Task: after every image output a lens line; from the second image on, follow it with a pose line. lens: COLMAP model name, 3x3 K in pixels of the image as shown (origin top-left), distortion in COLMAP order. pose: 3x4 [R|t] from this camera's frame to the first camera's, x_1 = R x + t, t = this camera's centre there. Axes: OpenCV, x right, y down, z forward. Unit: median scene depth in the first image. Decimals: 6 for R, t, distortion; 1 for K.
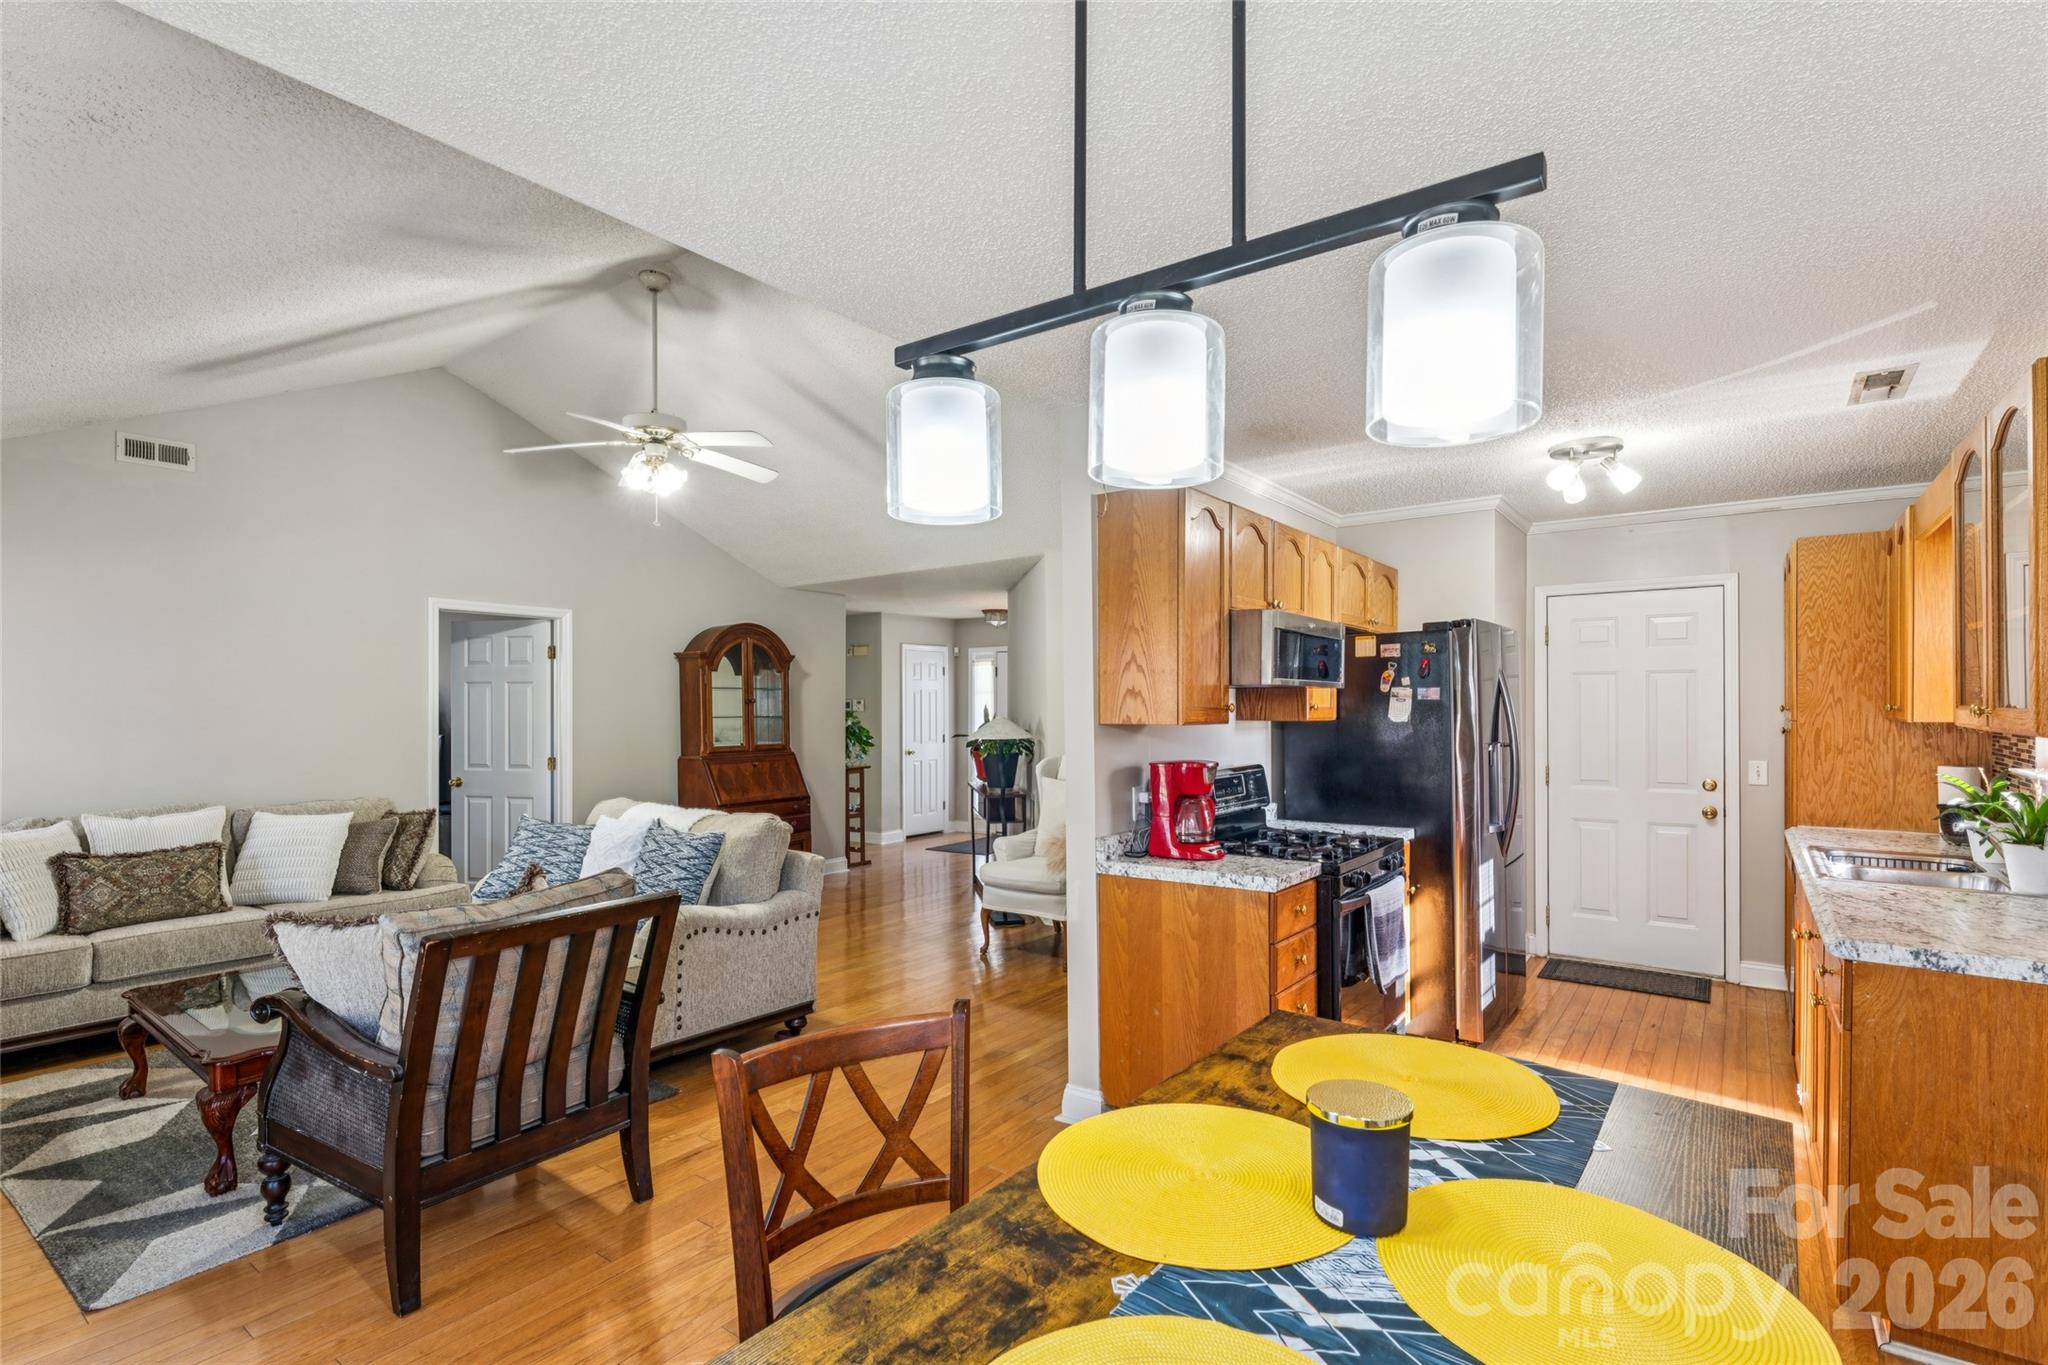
lens RADIAL K [[953.1, 0, 1029.6], [0, 953.1, 699.6], [0, 0, 1]] dist [0.000498, 0.000478]
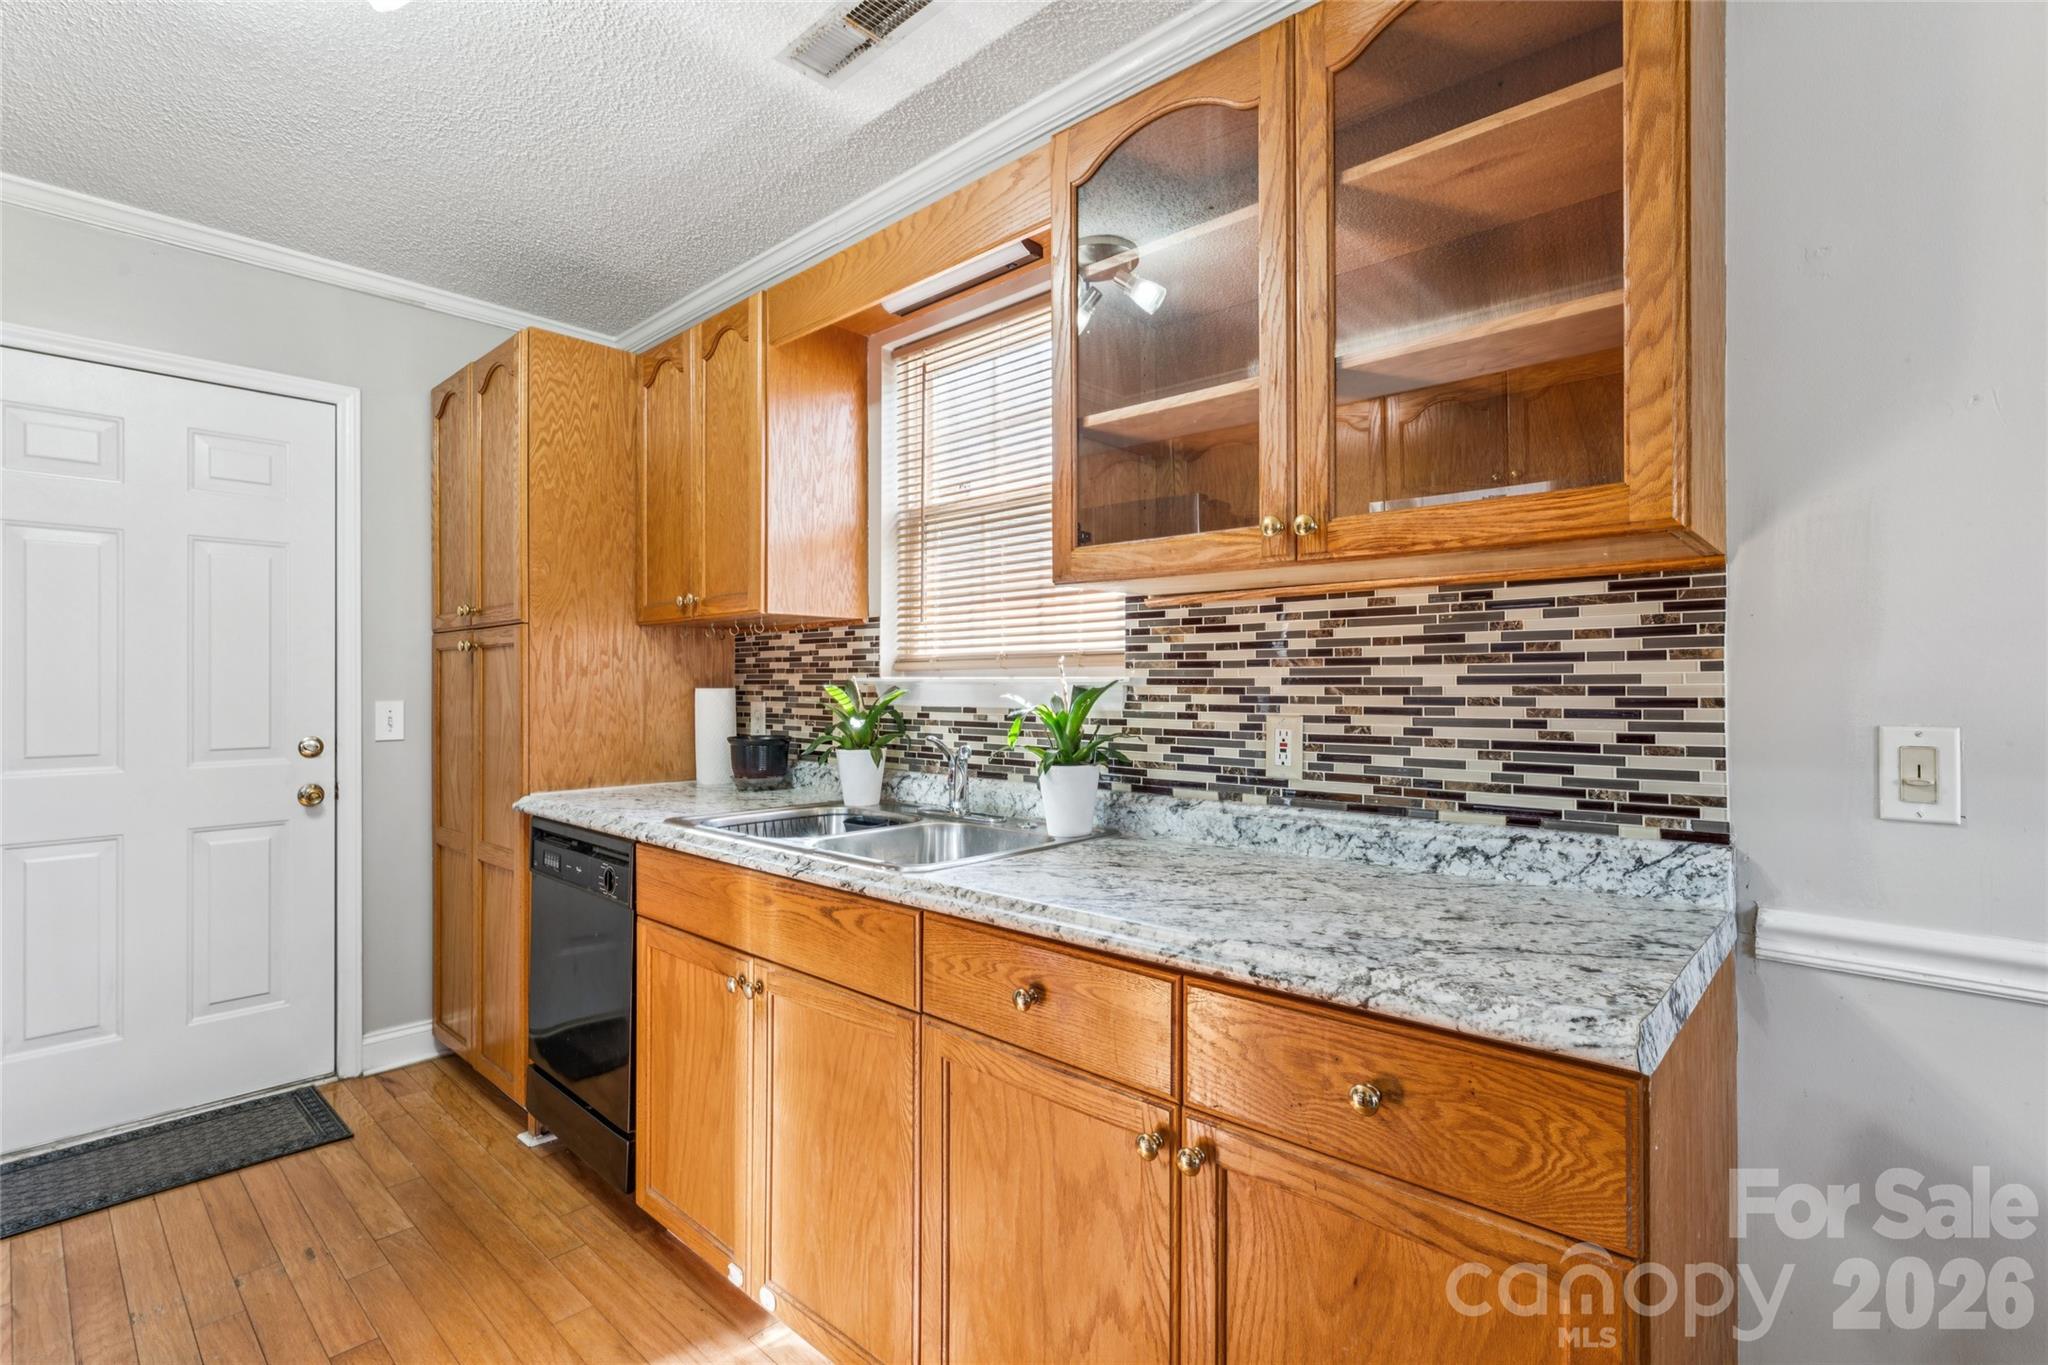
lens RADIAL K [[953.1, 0, 1028.3], [0, 953.1, 689.4], [0, 0, 1]] dist [0.000498, 0.000478]
pose [[0.104124, -0.004030, 0.994556, 0.229726], [-0.004708, 0.999979, 0.004544, 0.061392], [-0.994553, -0.005155, 0.104103, 0.623692]]
